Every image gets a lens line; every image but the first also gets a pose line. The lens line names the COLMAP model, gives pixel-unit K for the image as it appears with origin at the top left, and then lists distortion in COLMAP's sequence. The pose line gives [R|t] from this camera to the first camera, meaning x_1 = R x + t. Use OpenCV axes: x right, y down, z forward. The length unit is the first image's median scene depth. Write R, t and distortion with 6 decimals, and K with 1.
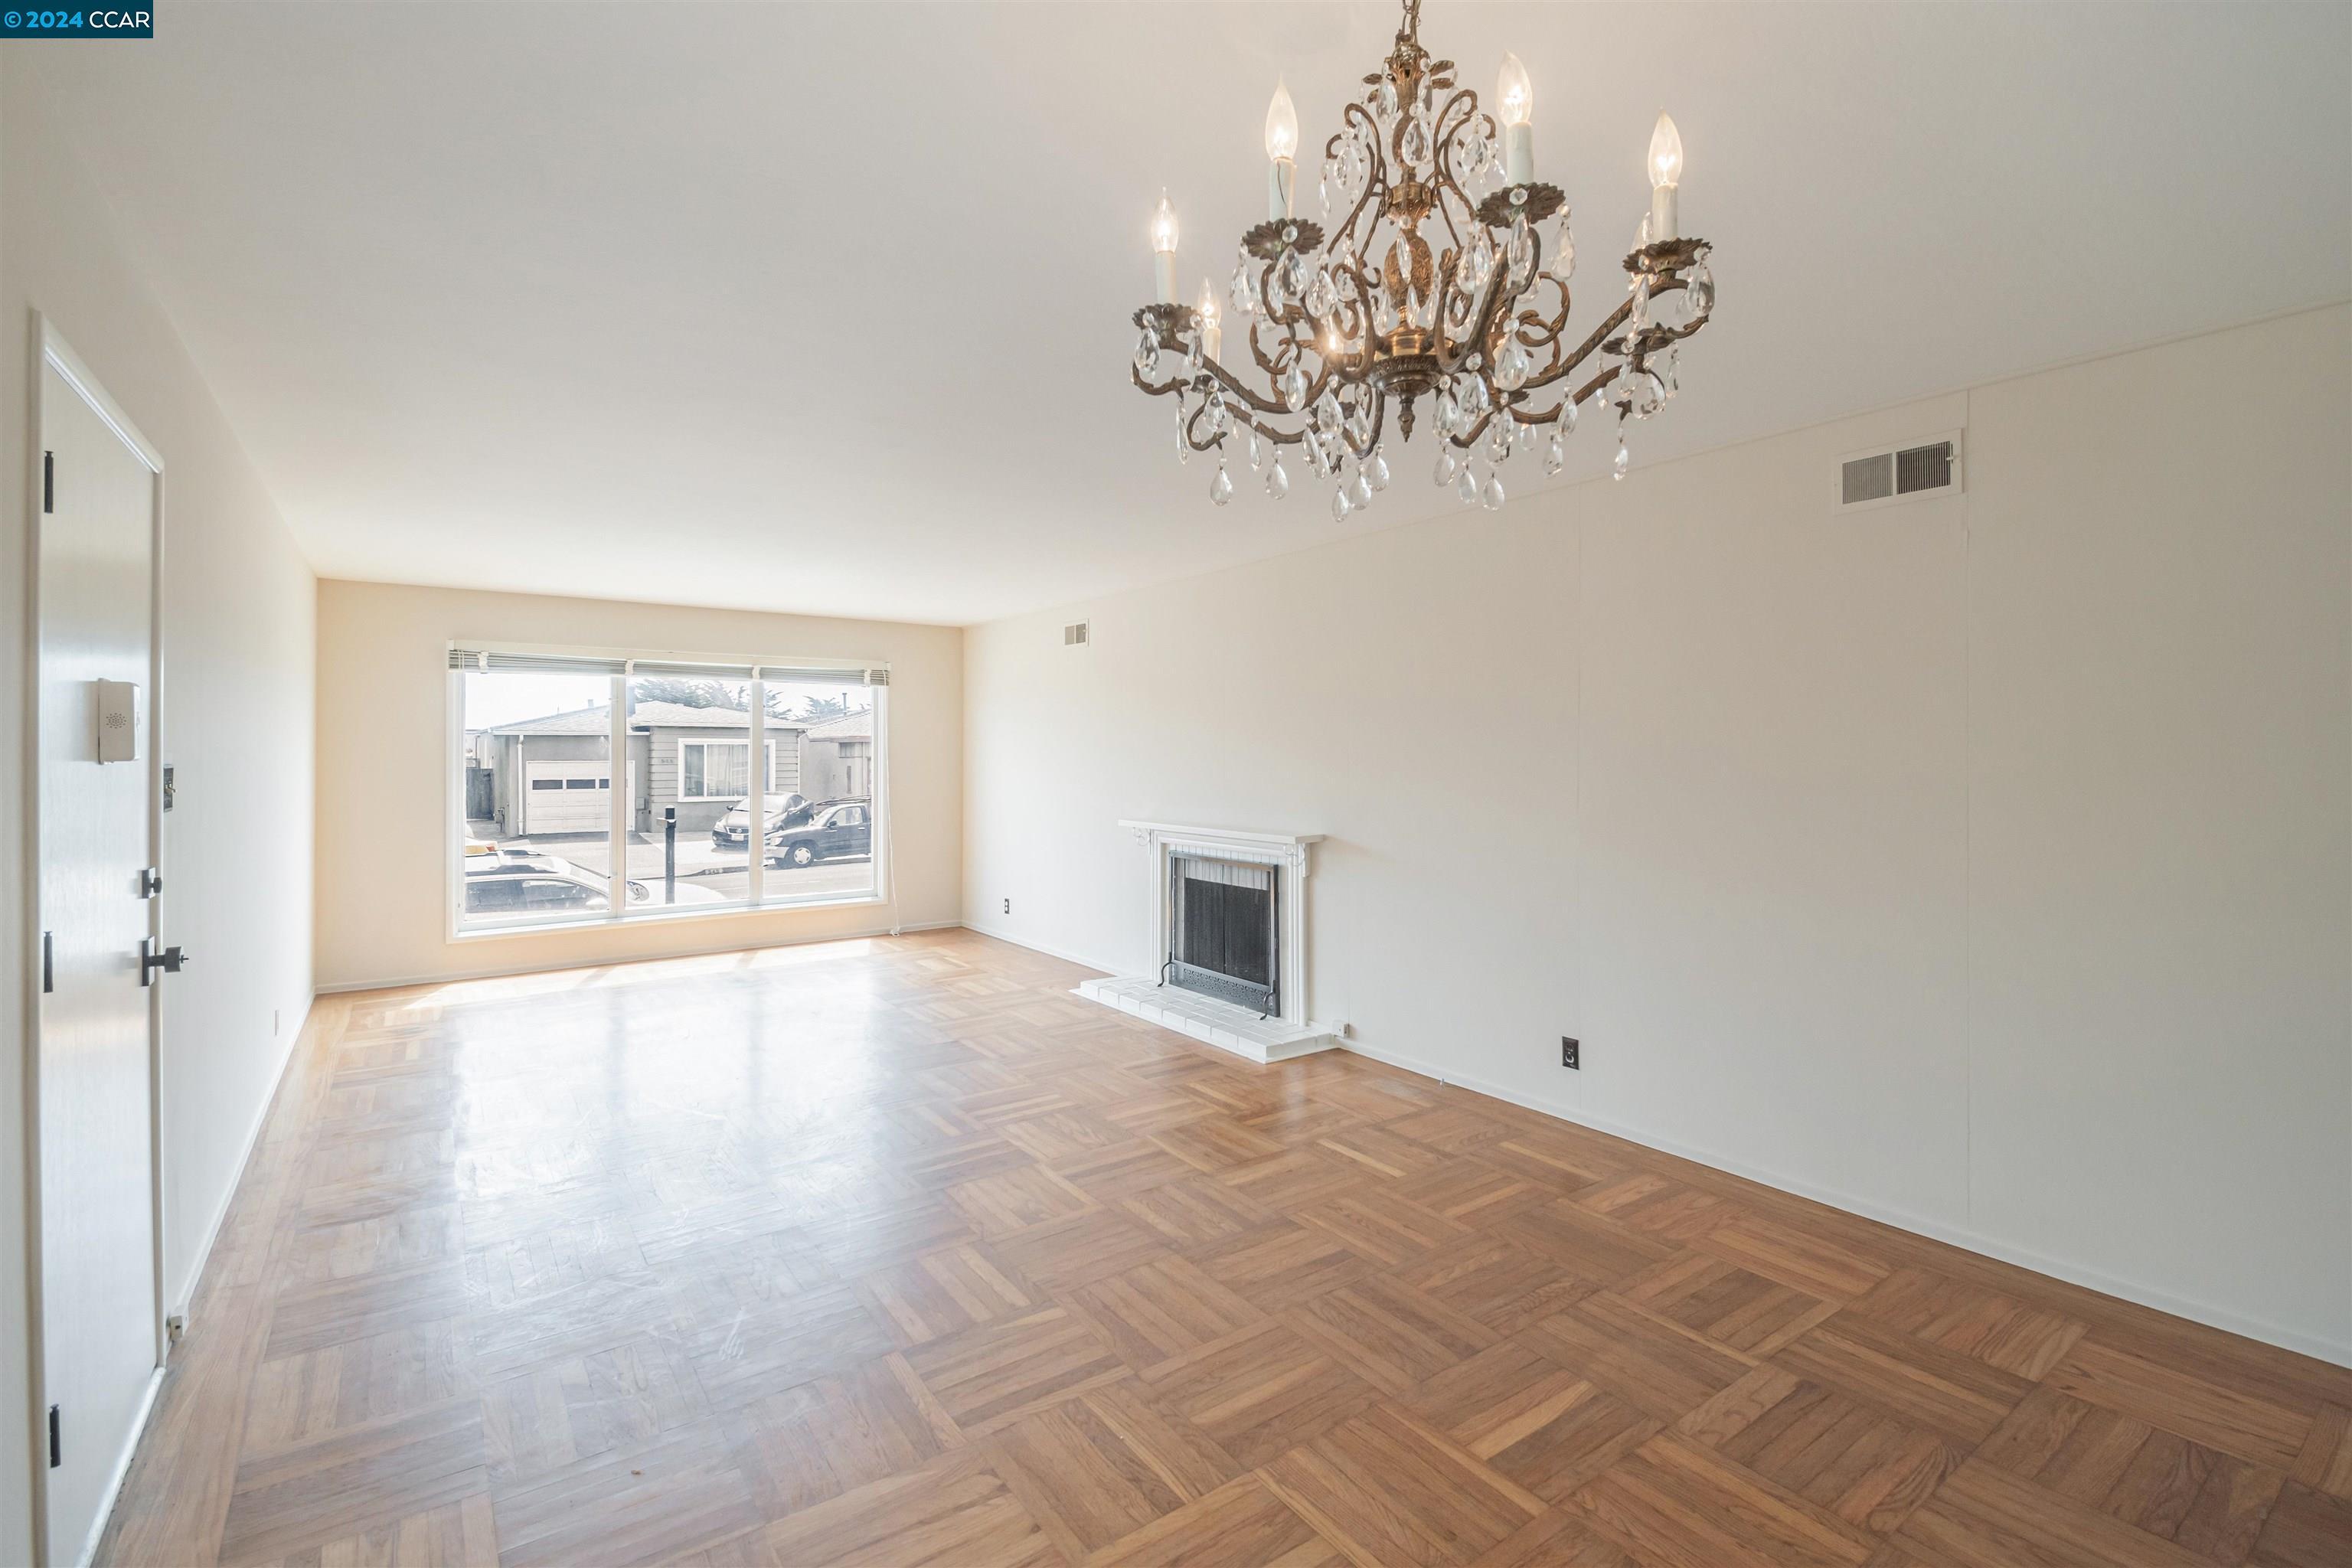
lens RADIAL K [[1050.0, 0, 1189.6], [0, 1050.0, 766.6], [0, 0, 1]] dist [0.012627, -0.011985]
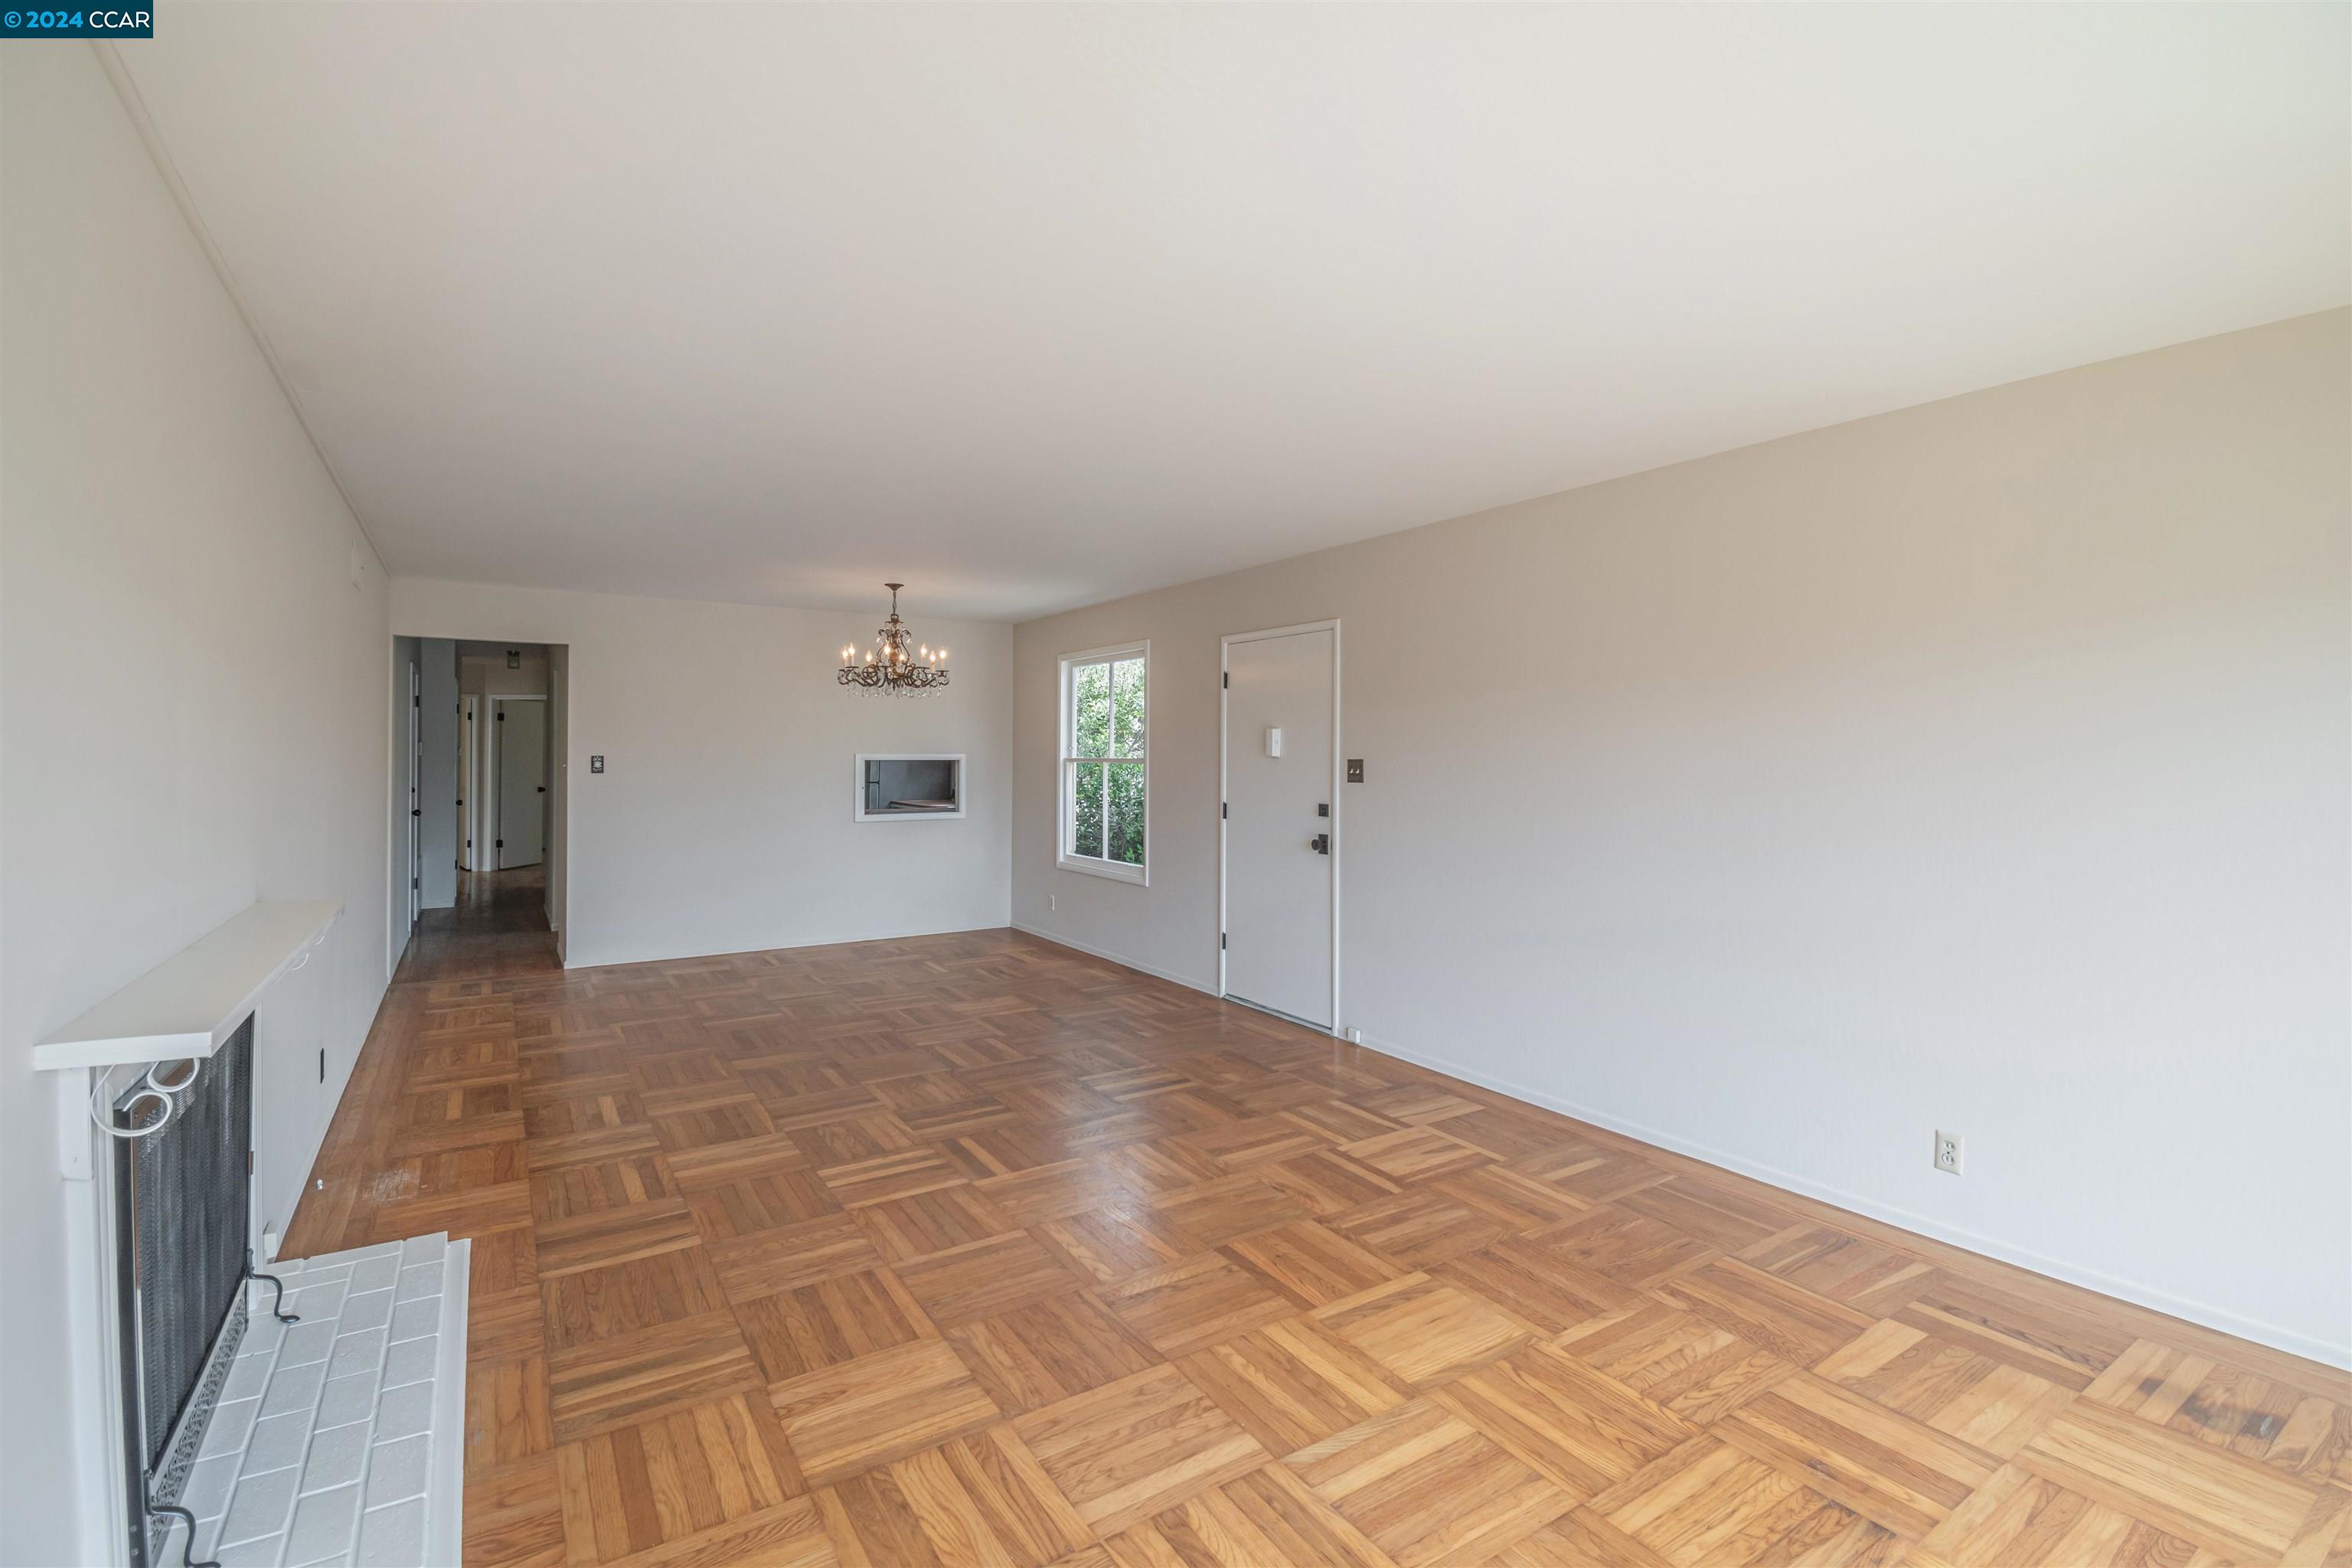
lens RADIAL K [[1050.0, 0, 1178.1], [0, 1050.0, 749.2], [0, 0, 1]] dist [0.012627, -0.011985]
pose [[-0.998691, -0.002329, 0.051095, -0.308286], [-0.001980, 0.999974, 0.006875, -0.015067], [-0.051110, 0.006764, -0.998670, 1.285670]]
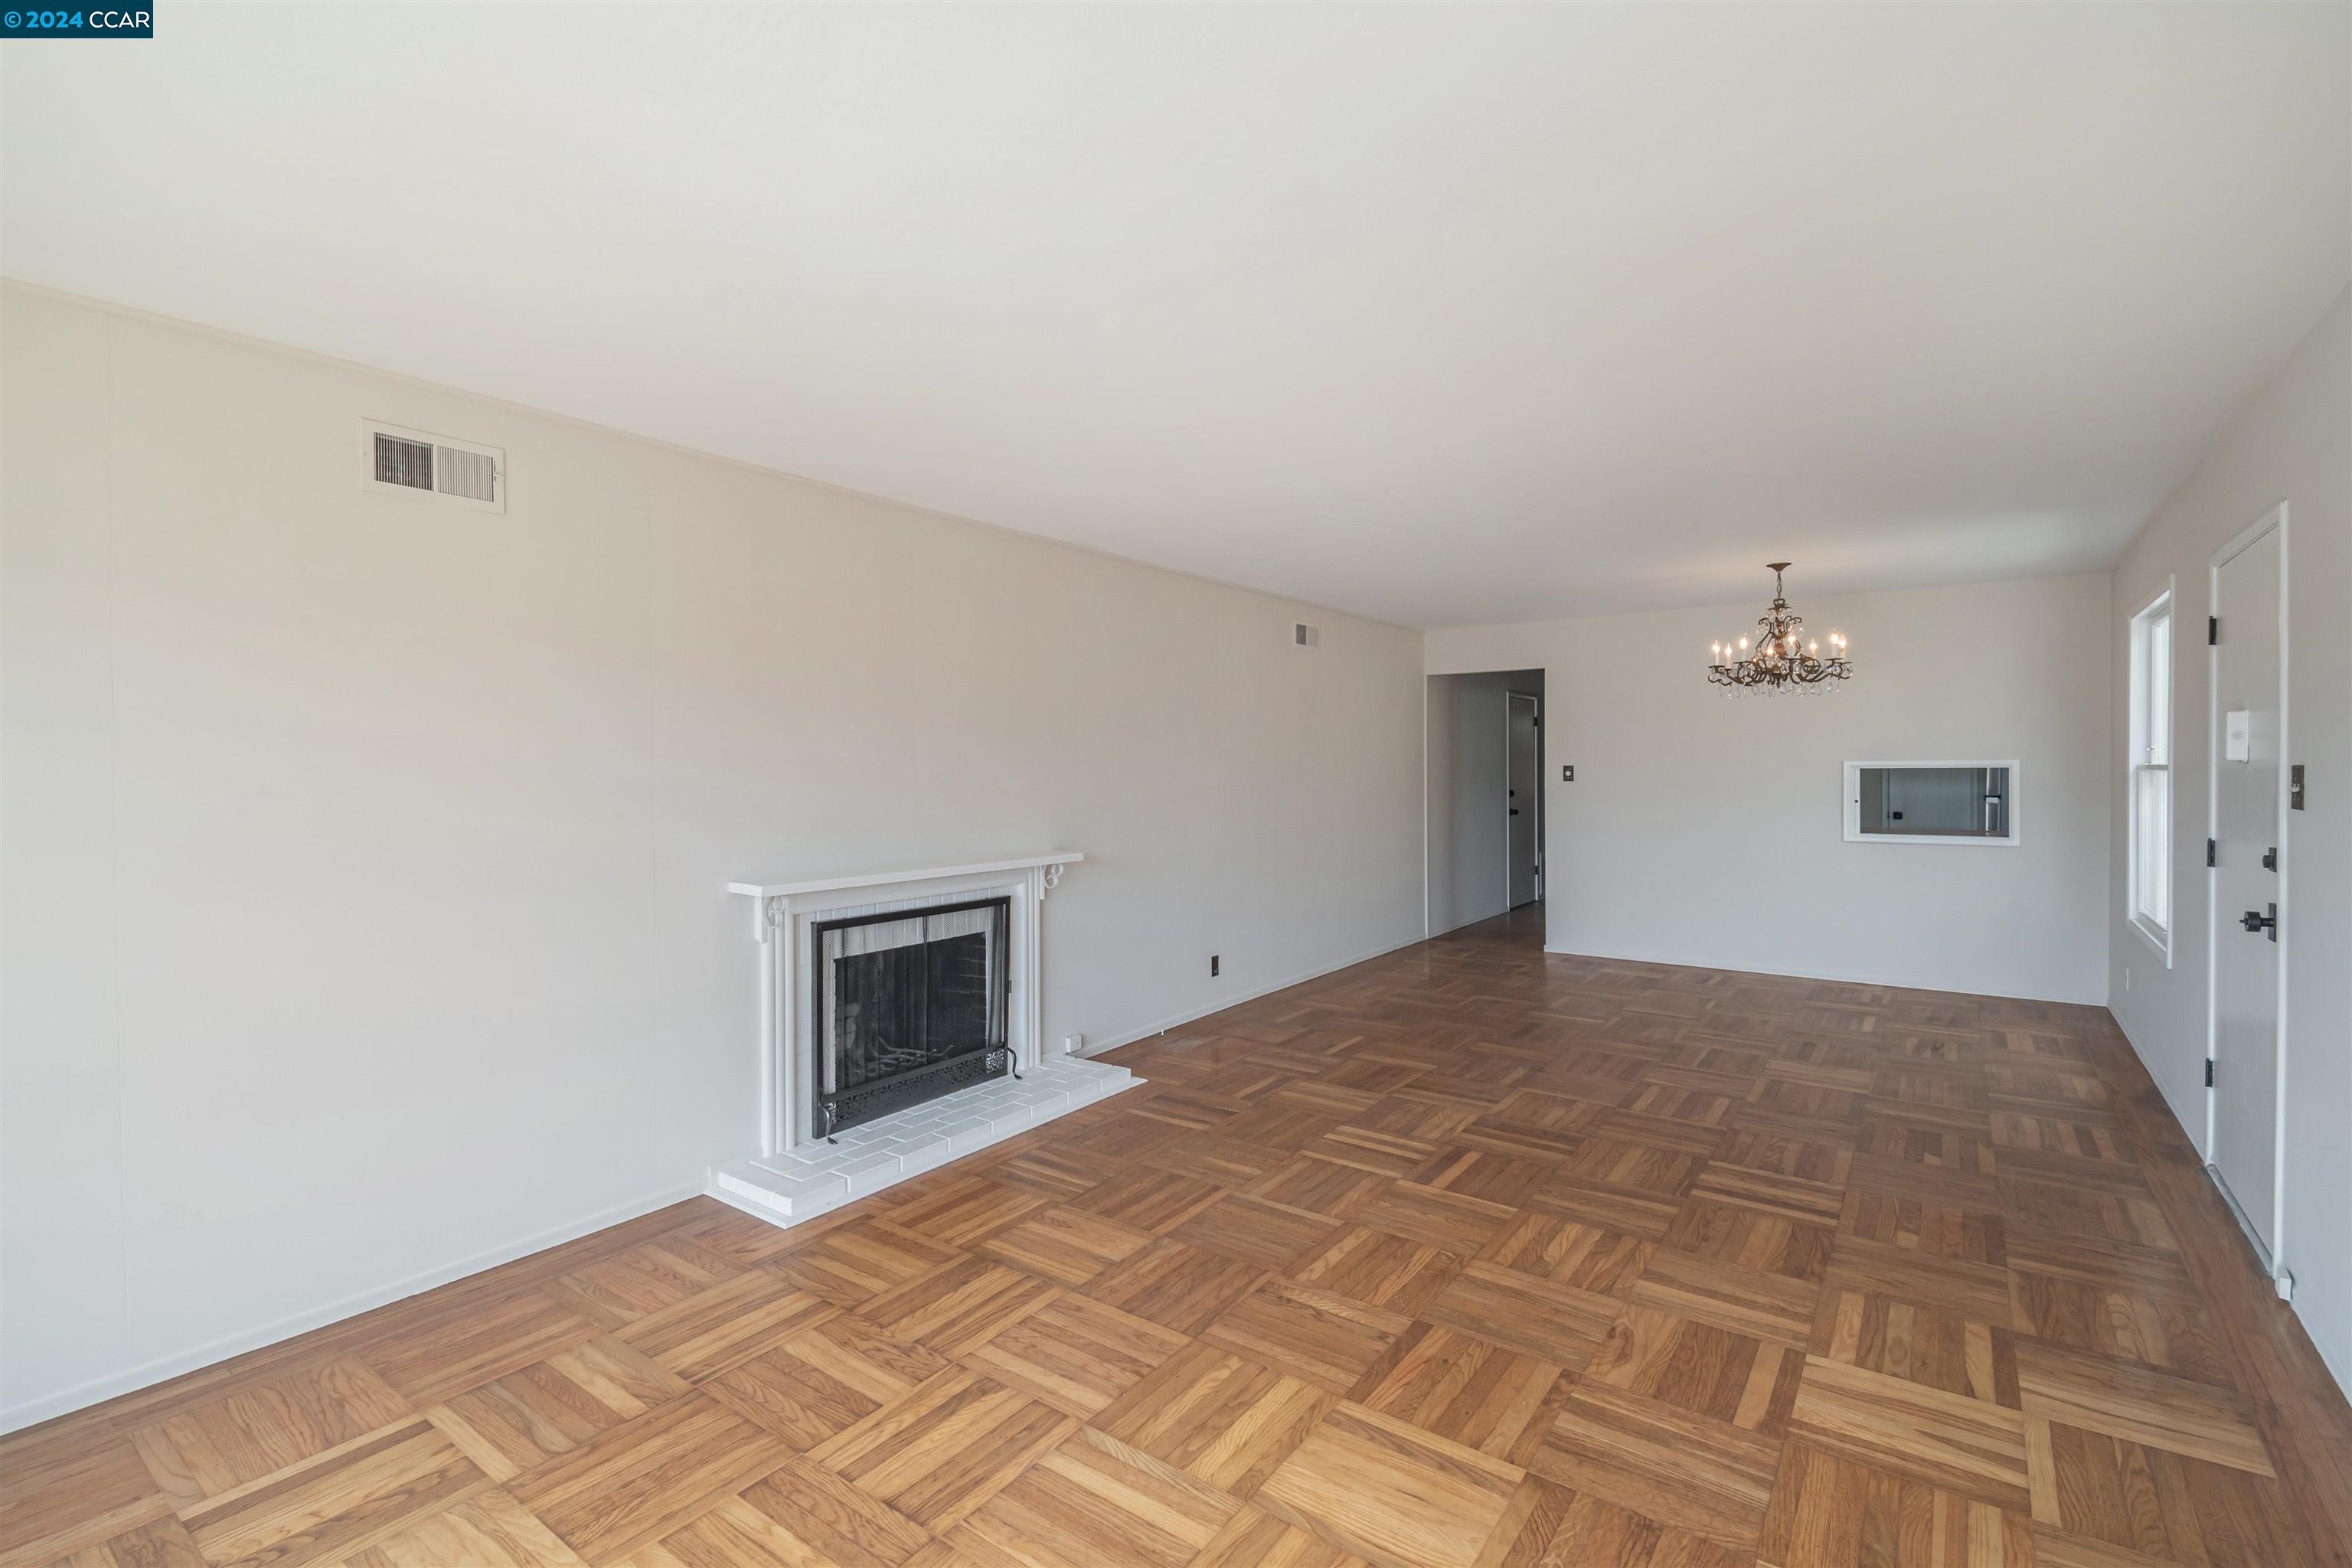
lens RADIAL K [[1050.0, 0, 1174.5], [0, 1050.0, 779.5], [0, 0, 1]] dist [0.012627, -0.011985]
pose [[-0.308282, -0.009350, 0.951249, -0.688062], [0.017028, 0.999737, 0.015345, -0.009496], [-0.951143, 0.020928, -0.308042, 1.014426]]
